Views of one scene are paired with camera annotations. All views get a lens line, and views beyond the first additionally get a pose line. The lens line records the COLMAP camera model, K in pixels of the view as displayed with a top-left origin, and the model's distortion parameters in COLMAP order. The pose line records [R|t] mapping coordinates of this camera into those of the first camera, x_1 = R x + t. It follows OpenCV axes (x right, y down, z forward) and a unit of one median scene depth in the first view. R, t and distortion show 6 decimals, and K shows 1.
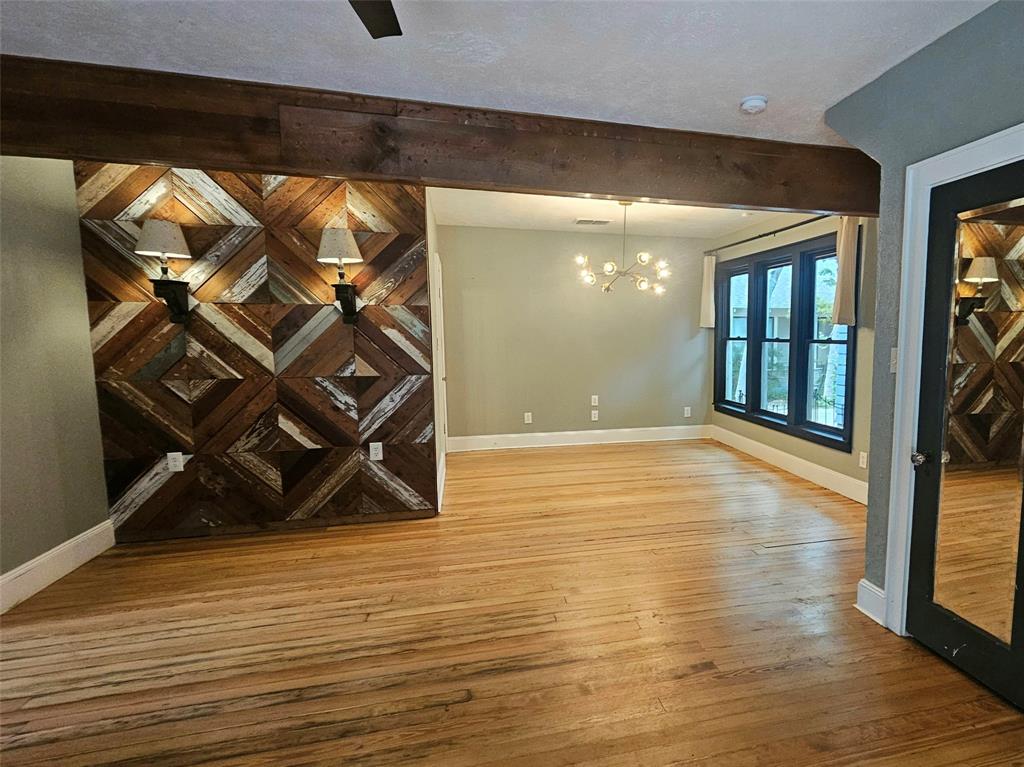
lens RADIAL K [[565.8, 0, 629.8], [0, 565.8, 387.2], [0, 0, 1]] dist [0.001914, 0.000645]
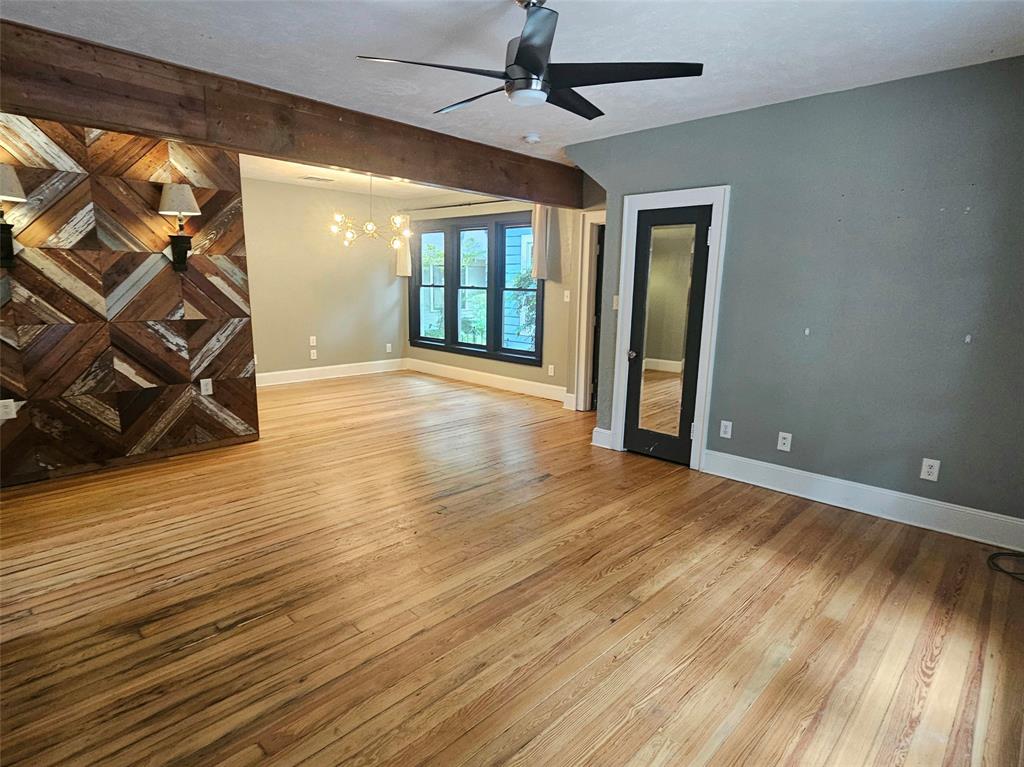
lens RADIAL K [[564.6, 0, 512.0], [0, 564.6, 383.5], [0, 0, 1]] dist [0.000634, -0.000181]
pose [[0.865036, -0.075356, 0.496018, -0.494884], [0.029276, 0.994553, 0.100039, 0.013085], [-0.500854, -0.072016, 0.862530, -0.276872]]
